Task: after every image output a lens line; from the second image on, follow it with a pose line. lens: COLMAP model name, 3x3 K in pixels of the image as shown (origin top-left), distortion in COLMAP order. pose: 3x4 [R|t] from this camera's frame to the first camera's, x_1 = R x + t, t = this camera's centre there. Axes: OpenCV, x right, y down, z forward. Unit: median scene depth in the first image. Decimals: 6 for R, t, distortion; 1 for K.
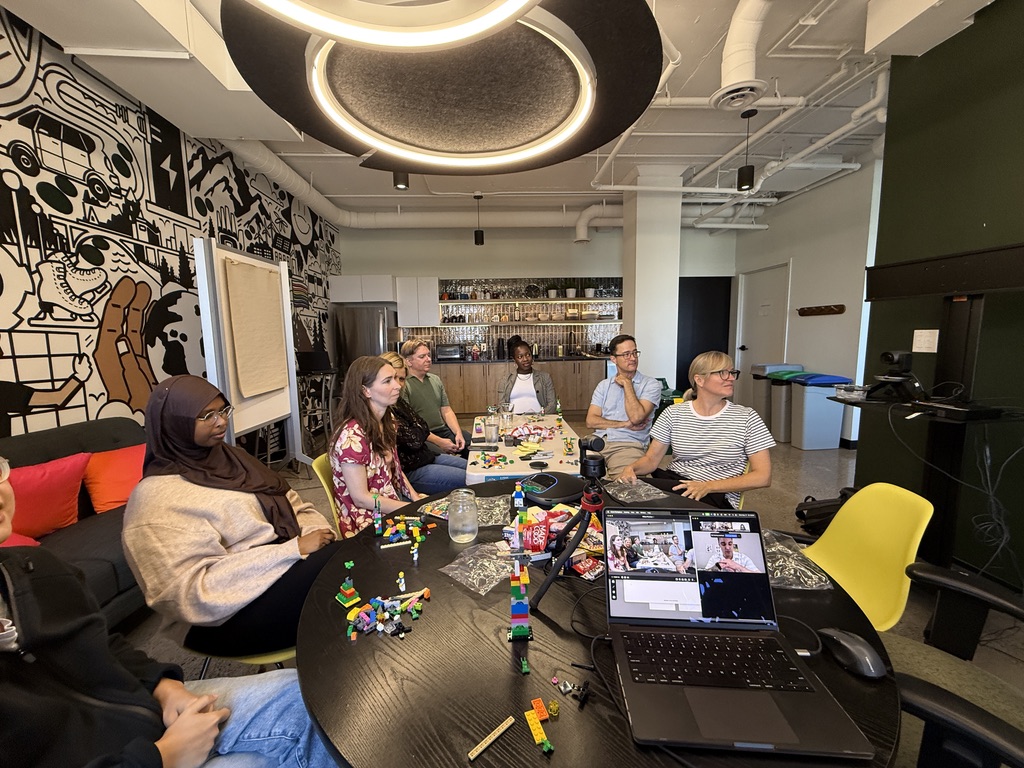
lens RADIAL K [[407.6, 0, 509.7], [0, 407.6, 381.6], [0, 0, 1]] dist [0.003272, 0.000268]
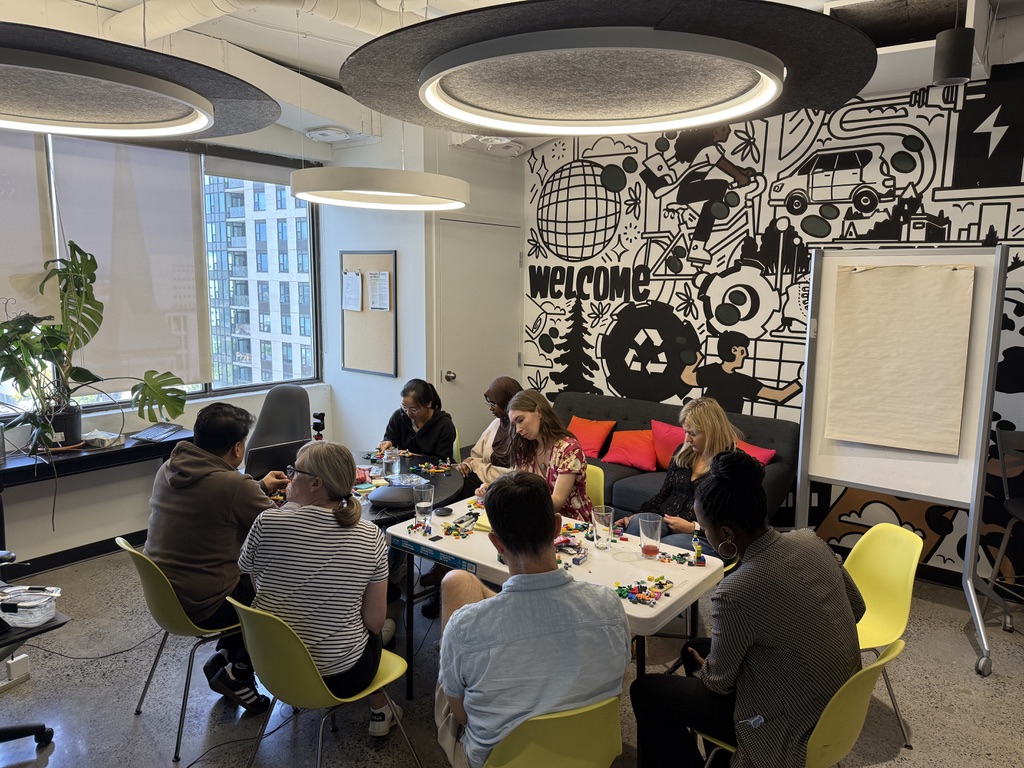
lens RADIAL K [[723.8, 0, 517.5], [0, 723.8, 383.6], [0, 0, 1]] dist [0.035842, -0.035034]
pose [[-0.653319, 0.121506, -0.747269, 0.983180], [-0.085857, 0.968779, 0.232586, -0.417774], [0.752199, 0.216111, -0.622489, 1.704477]]
